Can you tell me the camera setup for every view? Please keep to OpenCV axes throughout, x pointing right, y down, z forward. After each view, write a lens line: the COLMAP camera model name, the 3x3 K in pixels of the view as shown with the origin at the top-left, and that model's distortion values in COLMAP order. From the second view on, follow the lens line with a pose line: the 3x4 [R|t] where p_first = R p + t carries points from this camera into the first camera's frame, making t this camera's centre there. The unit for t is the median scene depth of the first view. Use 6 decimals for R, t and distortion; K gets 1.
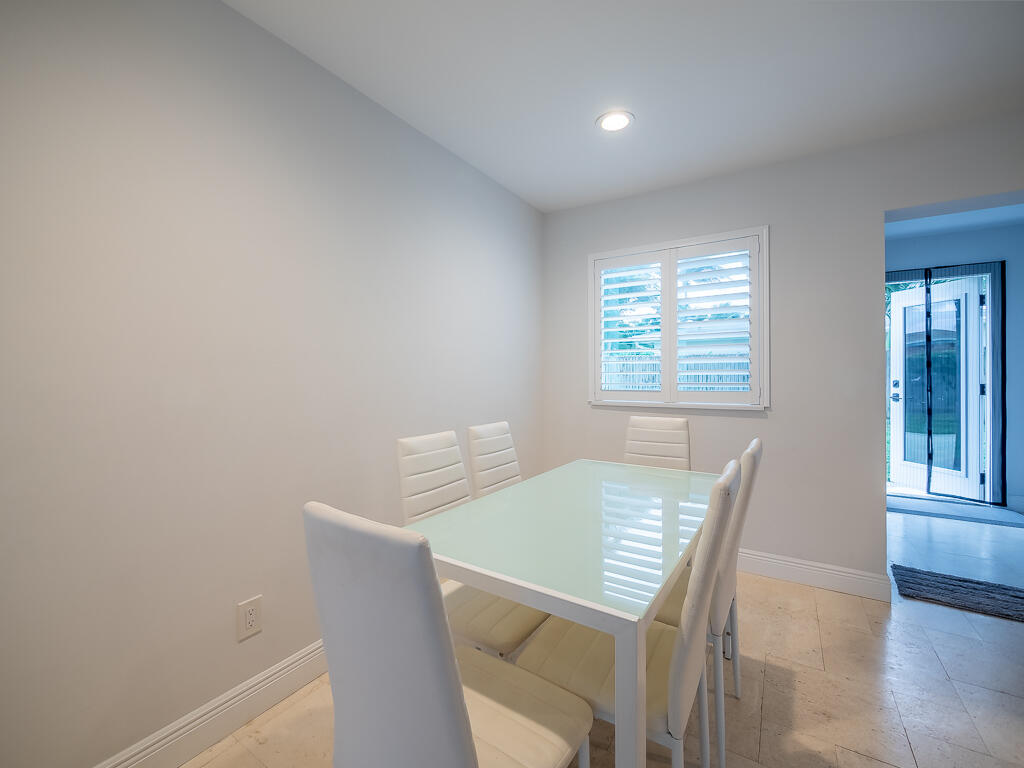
lens RADIAL K [[418.6, 0, 512.5], [0, 418.6, 370.8], [0, 0, 1]] dist [0.001465, 0.000213]
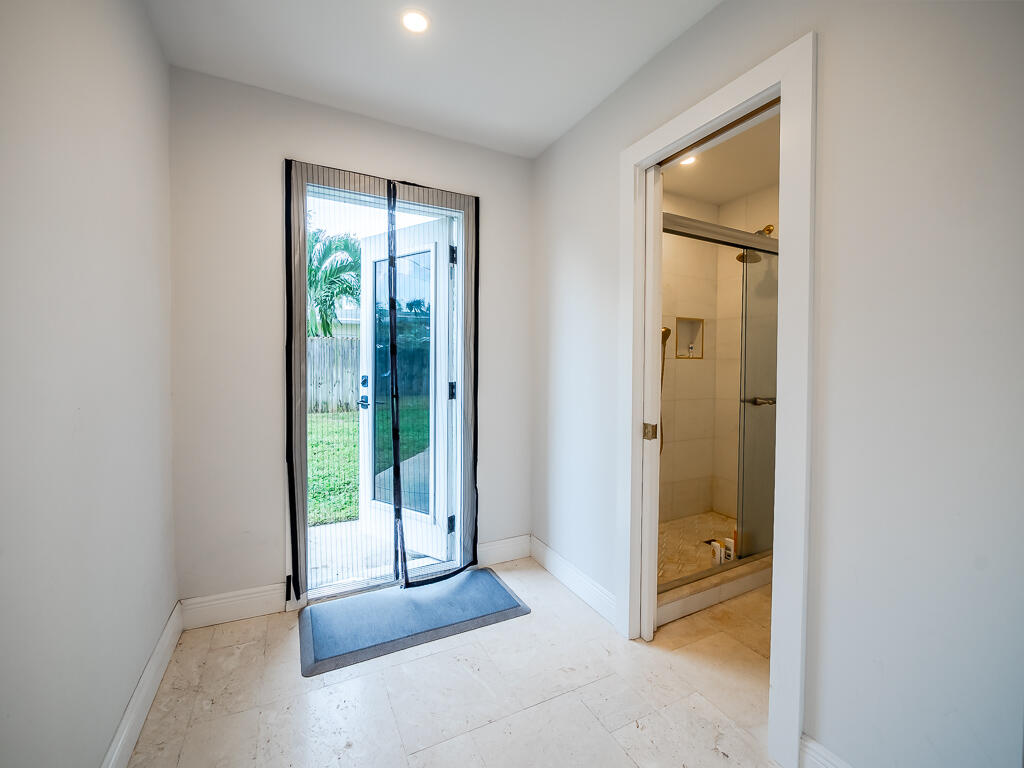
lens RADIAL K [[418.6, 0, 512.5], [0, 418.6, 370.8], [0, 0, 1]] dist [0.001465, 0.000213]
pose [[0.531376, -0.004063, 0.847126, 0.602211], [-0.012048, 0.999851, 0.012354, 0.000907], [-0.847051, -0.016771, 0.531248, 0.562265]]
